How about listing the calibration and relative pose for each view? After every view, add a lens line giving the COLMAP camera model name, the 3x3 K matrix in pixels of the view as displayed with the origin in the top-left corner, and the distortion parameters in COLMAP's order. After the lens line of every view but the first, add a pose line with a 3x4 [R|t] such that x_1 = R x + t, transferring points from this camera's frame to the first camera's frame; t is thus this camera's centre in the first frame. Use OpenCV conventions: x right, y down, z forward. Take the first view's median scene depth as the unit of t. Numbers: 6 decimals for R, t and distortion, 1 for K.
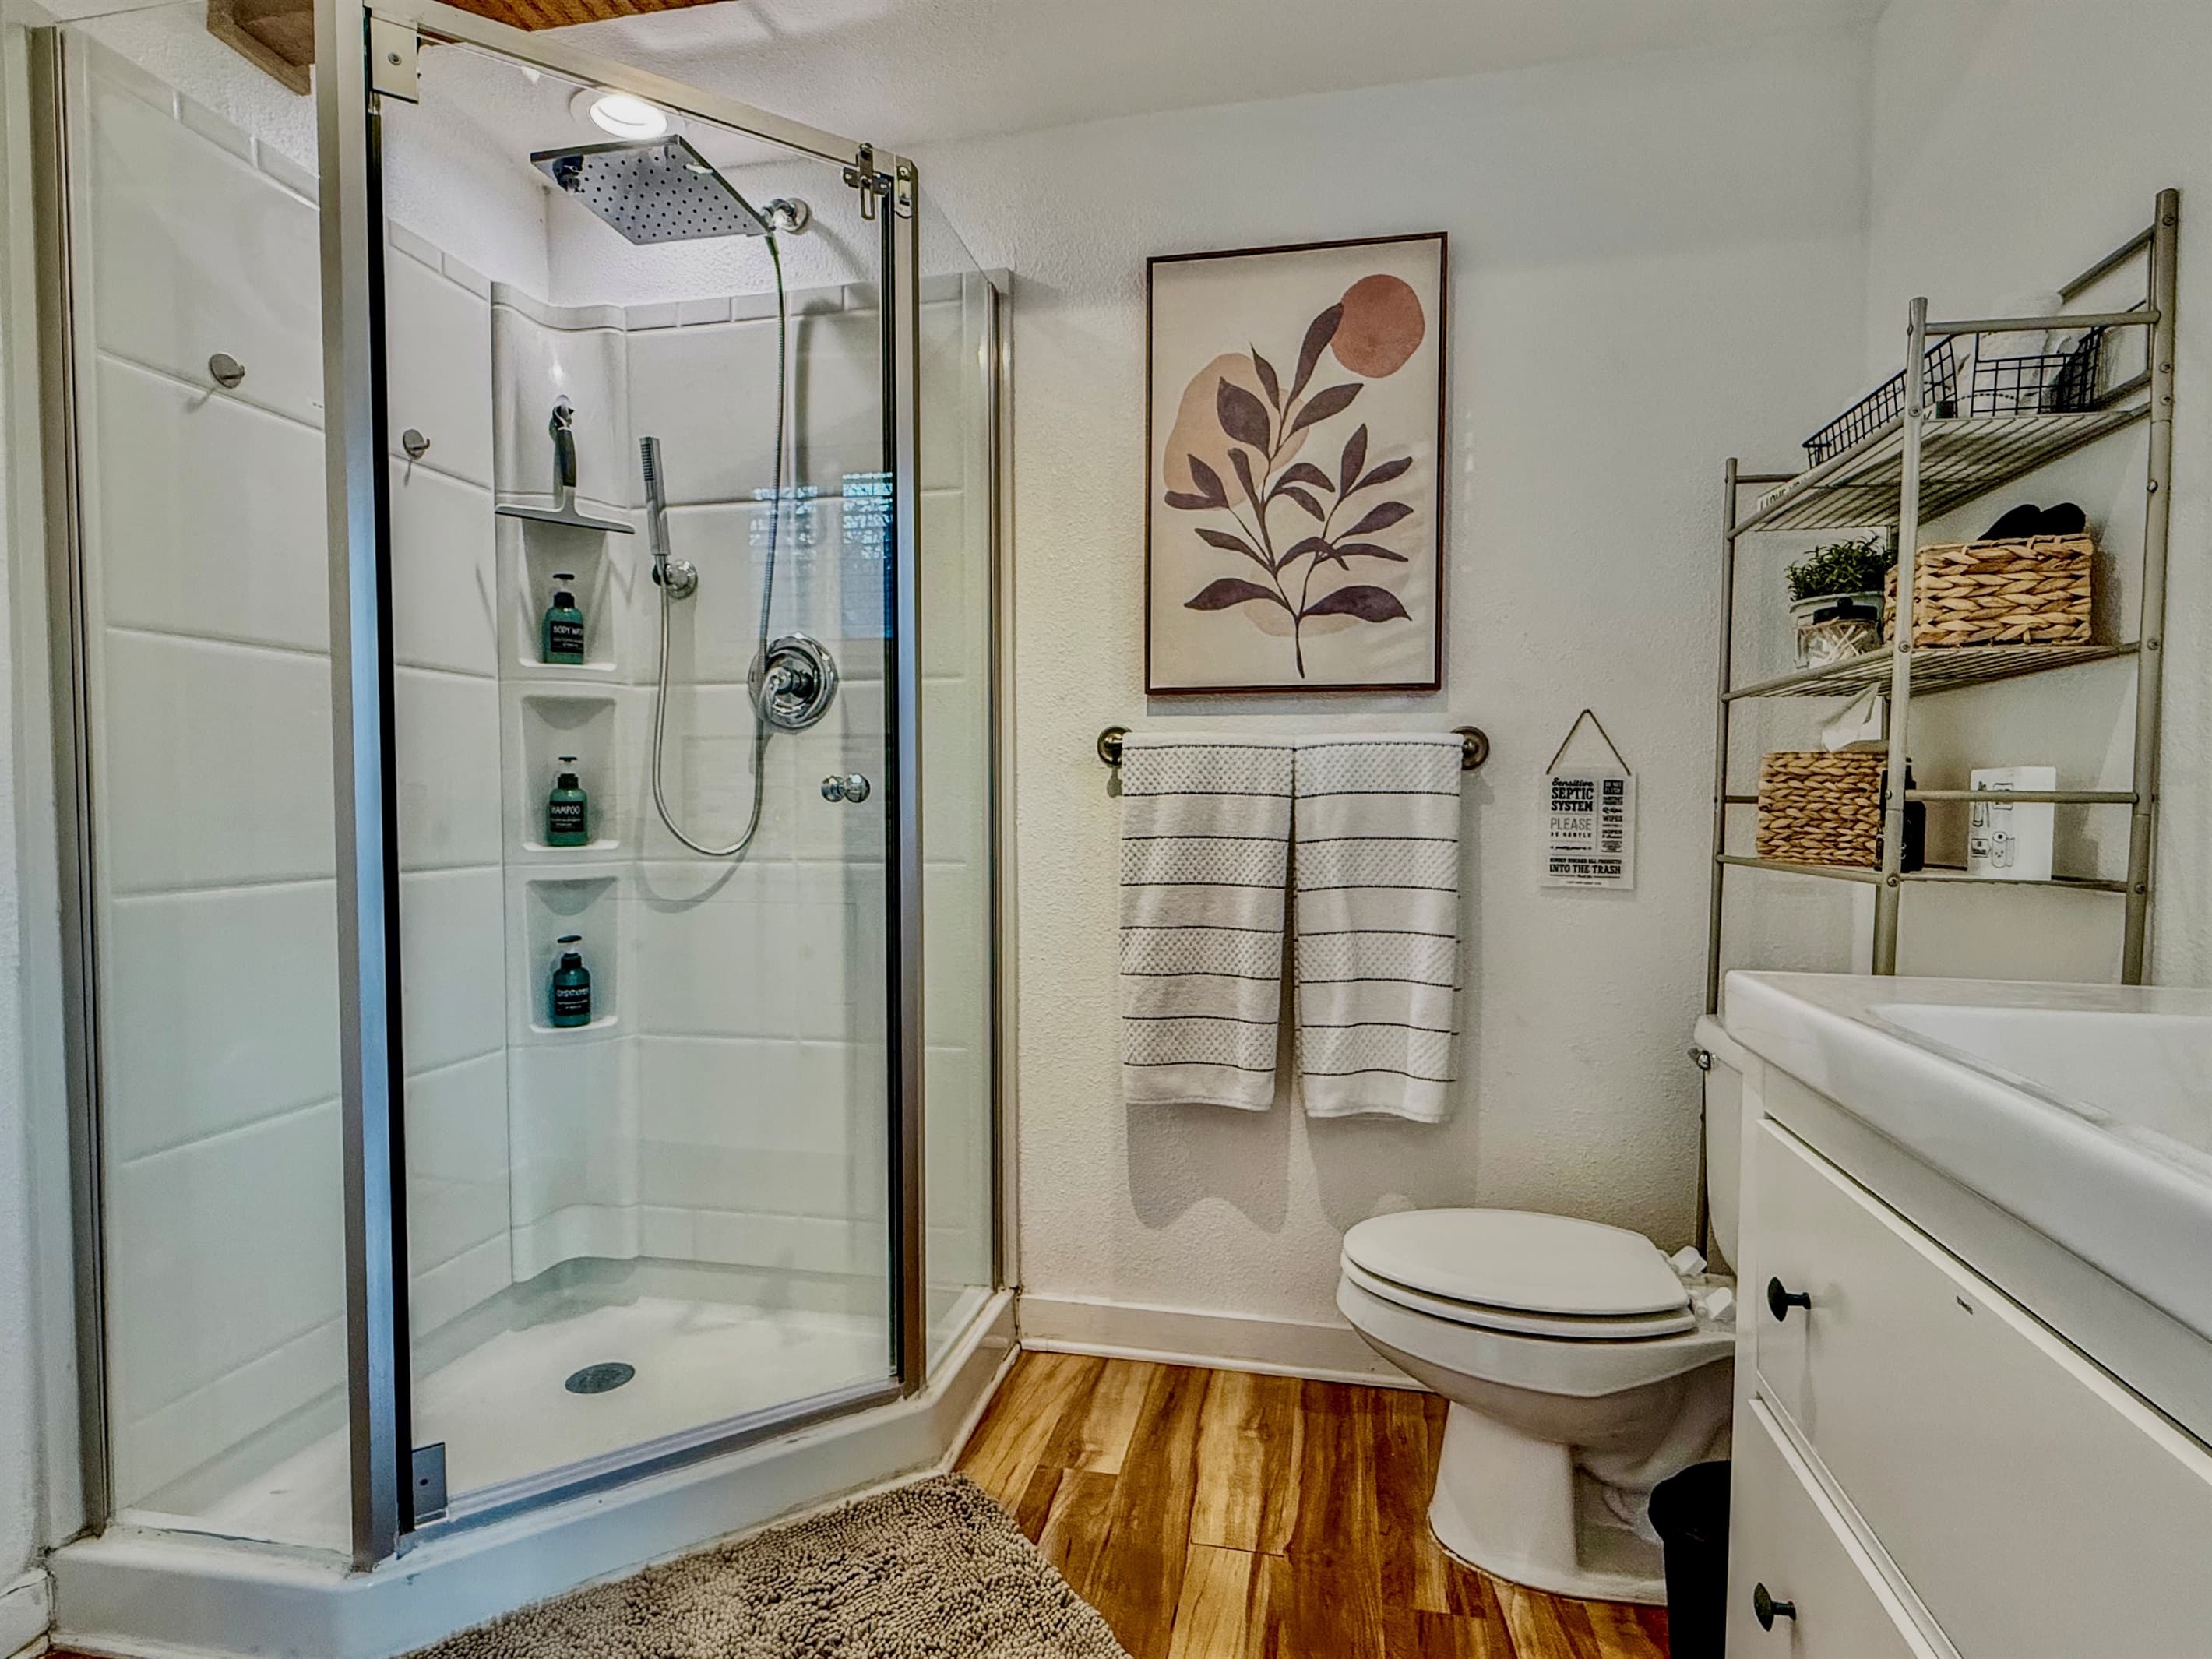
lens RADIAL K [[1146.4, 0, 1105.8], [0, 1146.4, 831.1], [0, 0, 1]] dist [-0.003592, -0.002476]
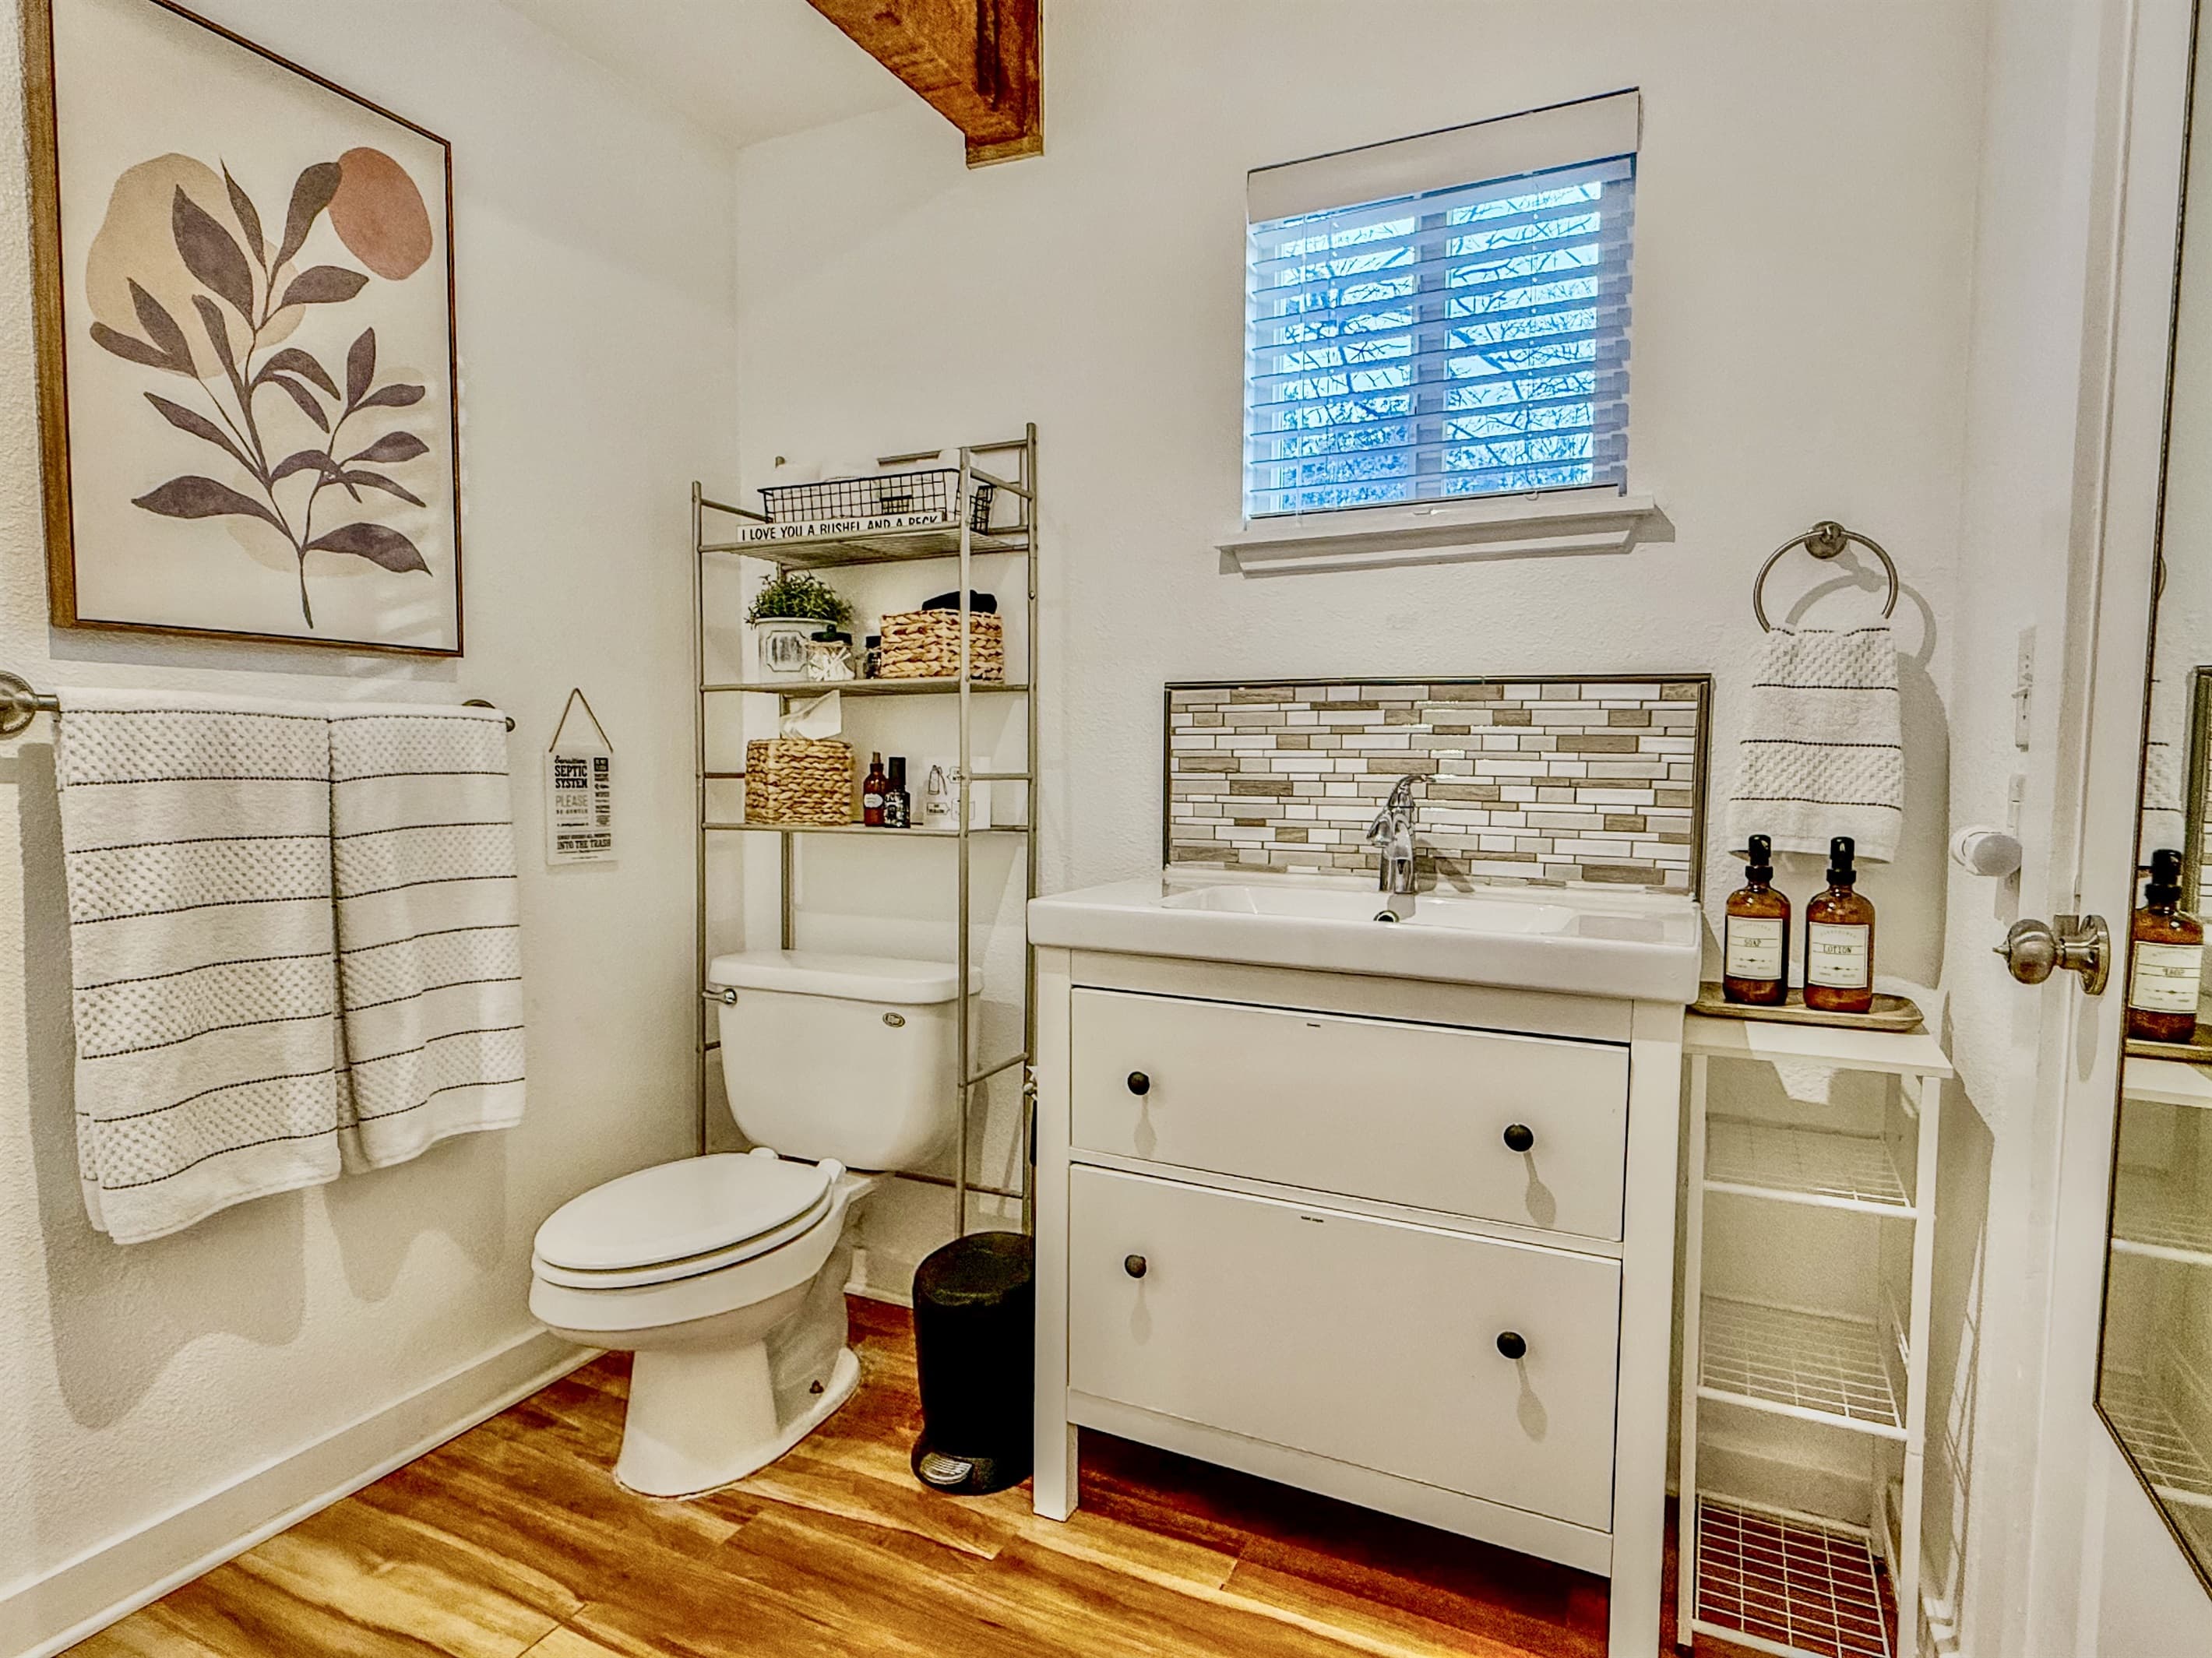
lens RADIAL K [[1201.7, 0, 1106.7], [0, 1201.7, 831.4], [0, 0, 1]] dist [0.001522, 0.000794]
pose [[0.245721, -0.063777, 0.967240, -0.509988], [0.023325, 0.997933, 0.059875, -0.031986], [-0.969060, 0.007849, 0.246701, 0.274131]]
